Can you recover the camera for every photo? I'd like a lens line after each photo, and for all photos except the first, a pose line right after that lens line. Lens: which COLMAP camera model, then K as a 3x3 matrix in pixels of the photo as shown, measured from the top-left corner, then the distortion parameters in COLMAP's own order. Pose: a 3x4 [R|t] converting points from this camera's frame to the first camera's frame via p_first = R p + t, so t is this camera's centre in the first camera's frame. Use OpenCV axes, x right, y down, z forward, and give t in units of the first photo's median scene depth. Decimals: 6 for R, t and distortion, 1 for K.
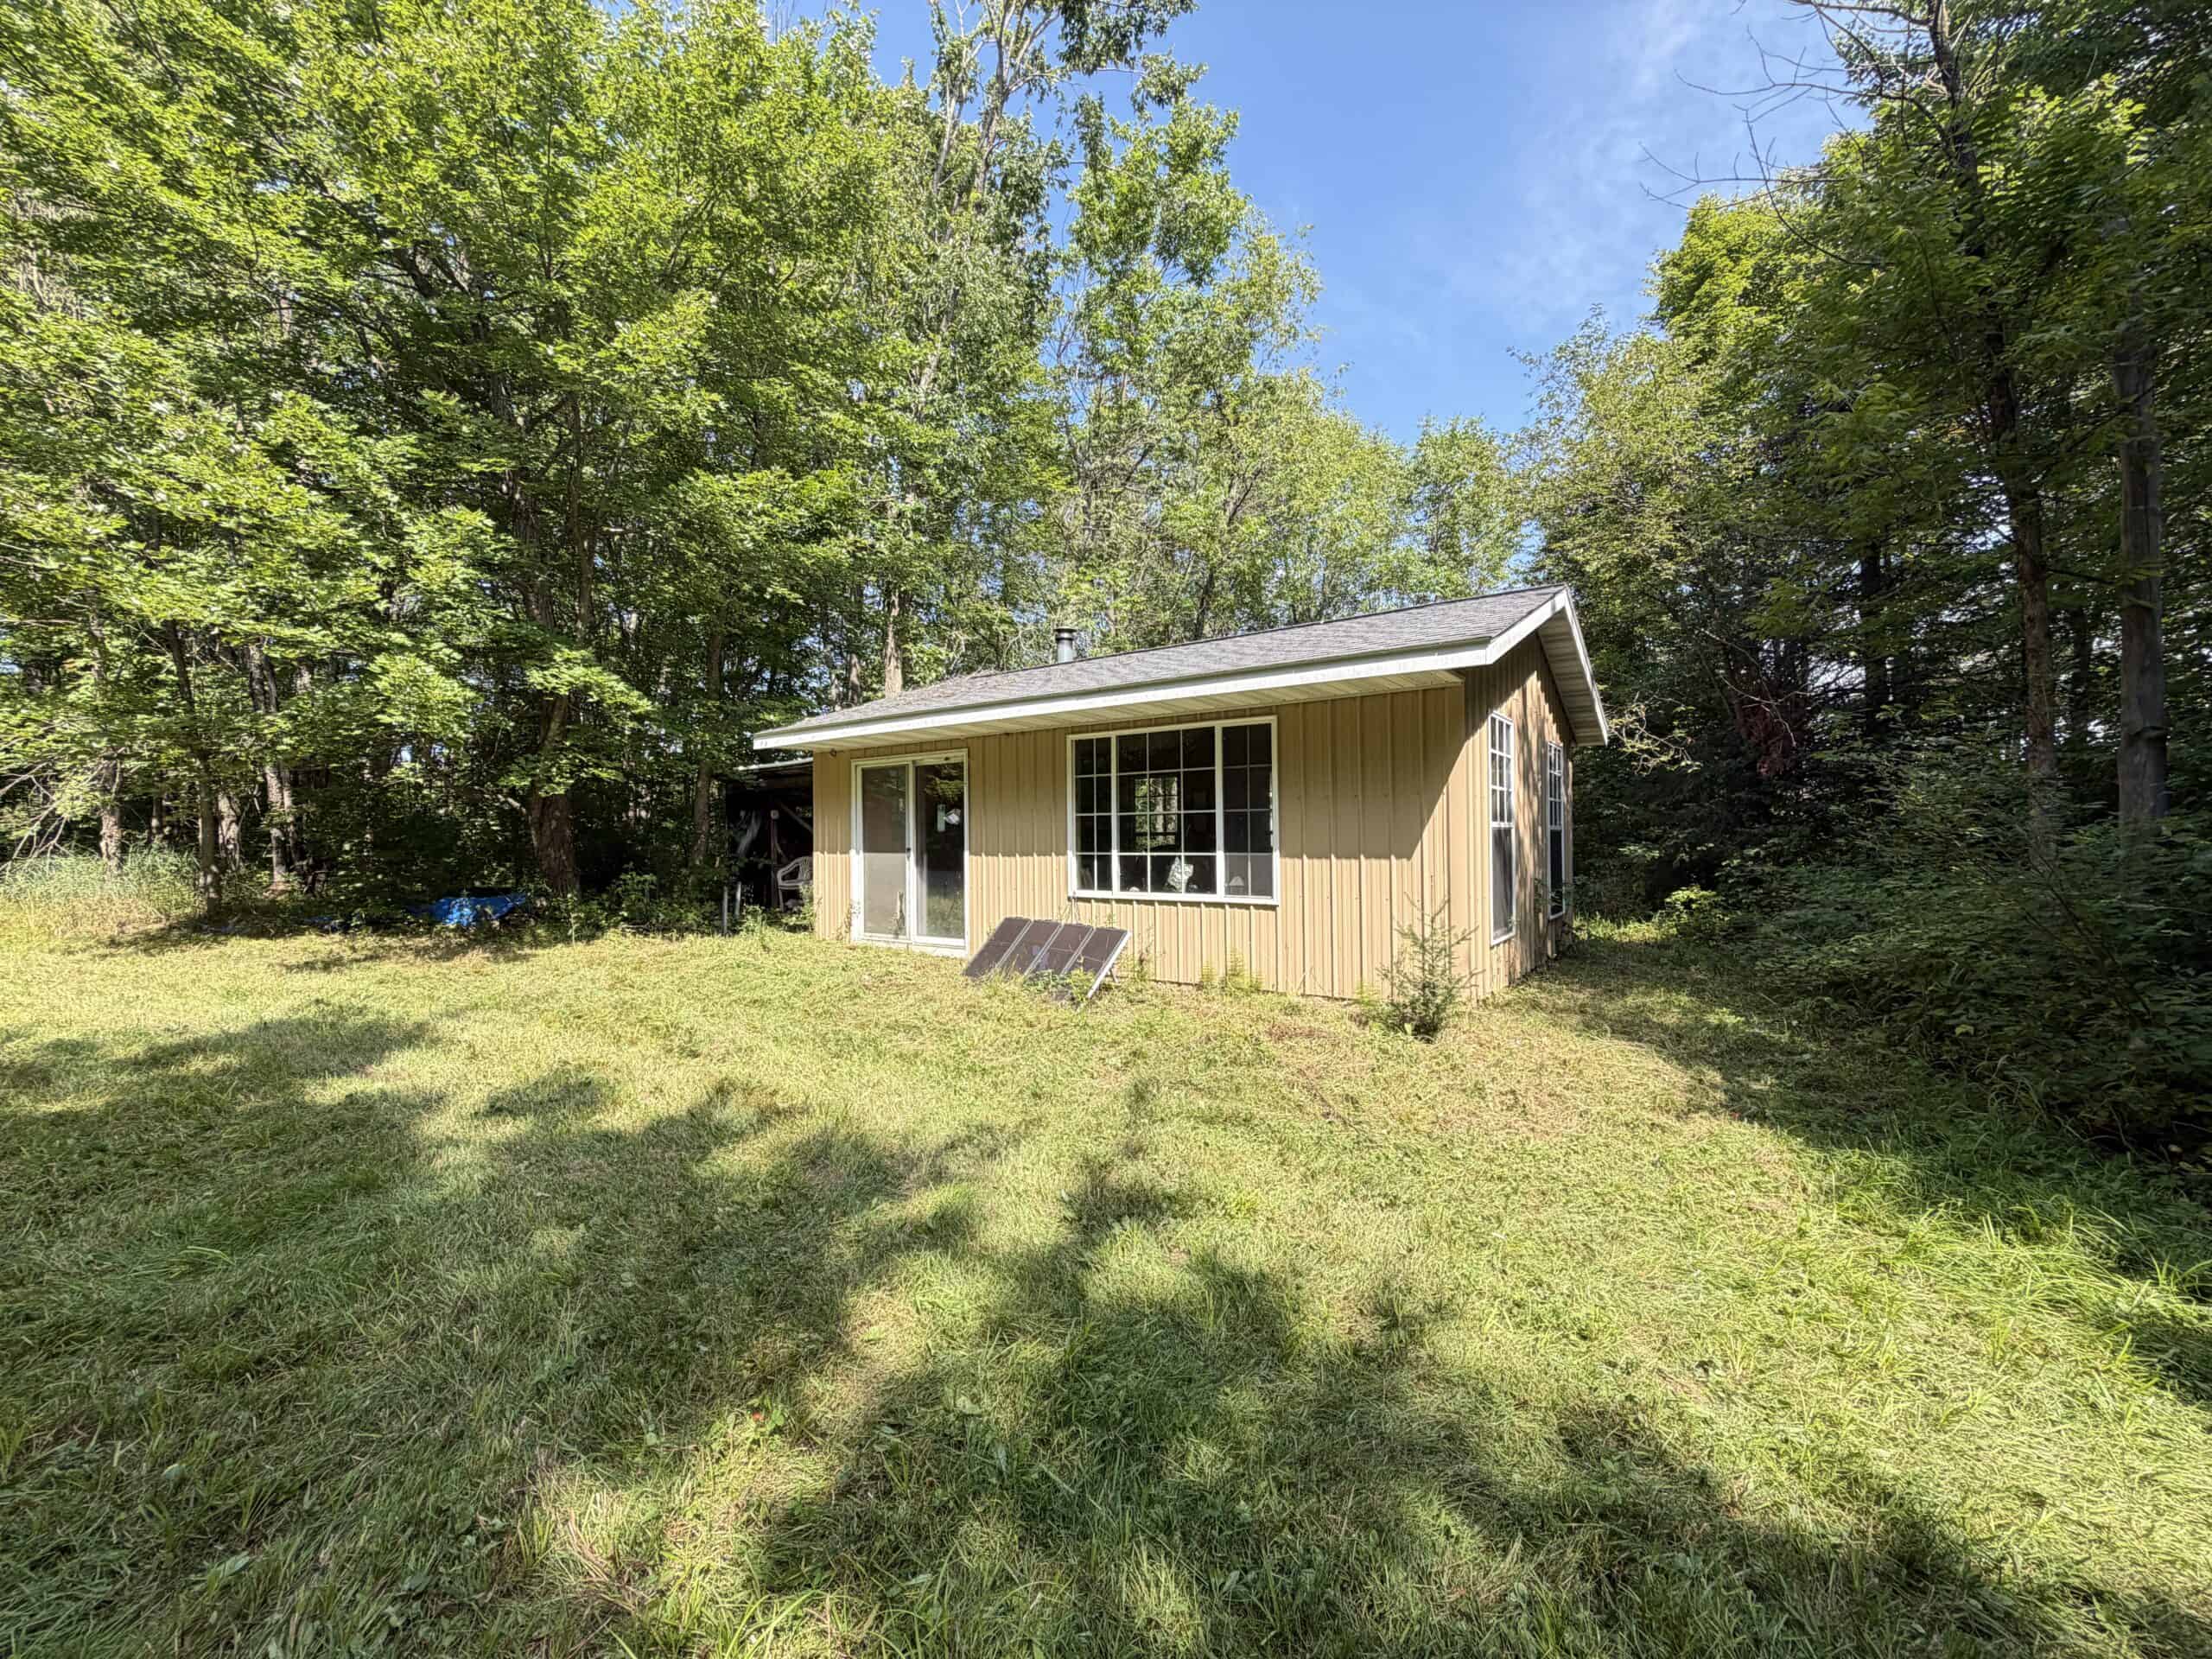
lens RADIAL K [[889.9, 0, 1104.9], [0, 889.9, 823.9], [0, 0, 1]] dist [0.000583, 0.000027]
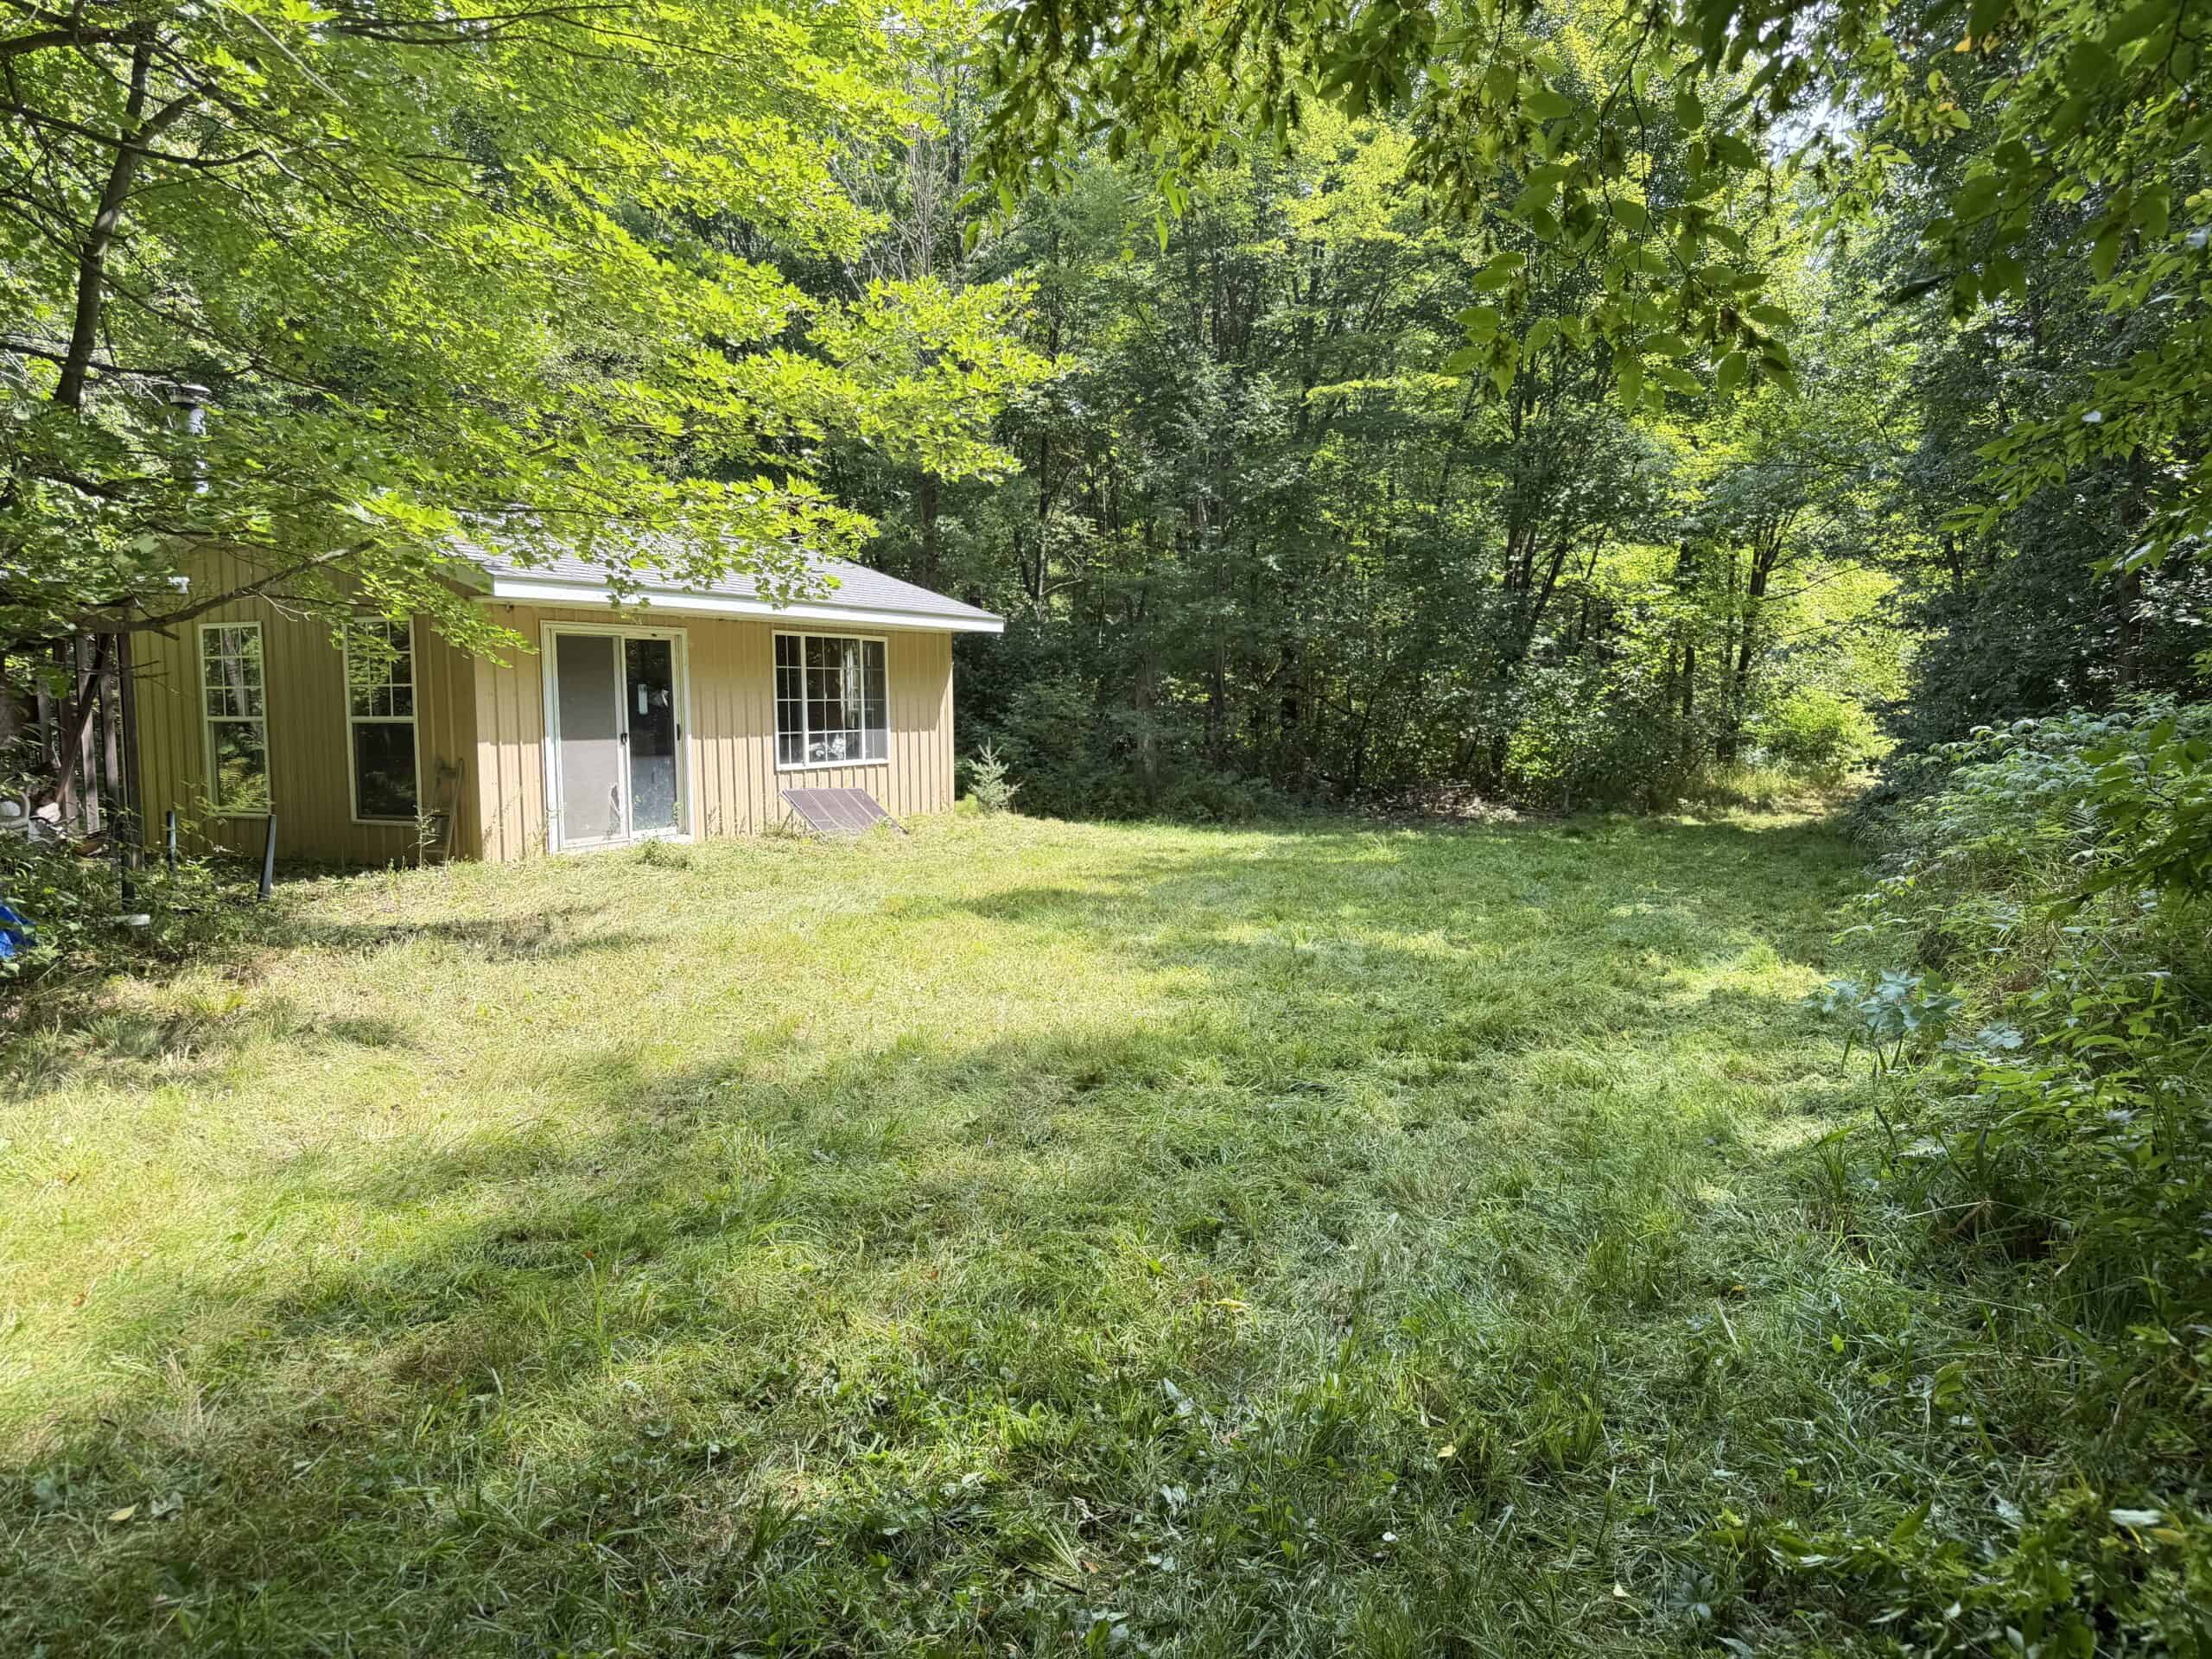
lens RADIAL K [[1547.9, 0, 1105.4], [0, 1547.9, 827.4], [0, 0, 1]] dist [-0.001690, -0.000164]
pose [[-0.174388, -0.045562, 0.983622, -2.136236], [0.030252, 0.998209, 0.051601, 0.066134], [-0.984212, 0.038755, -0.172698, 0.952085]]
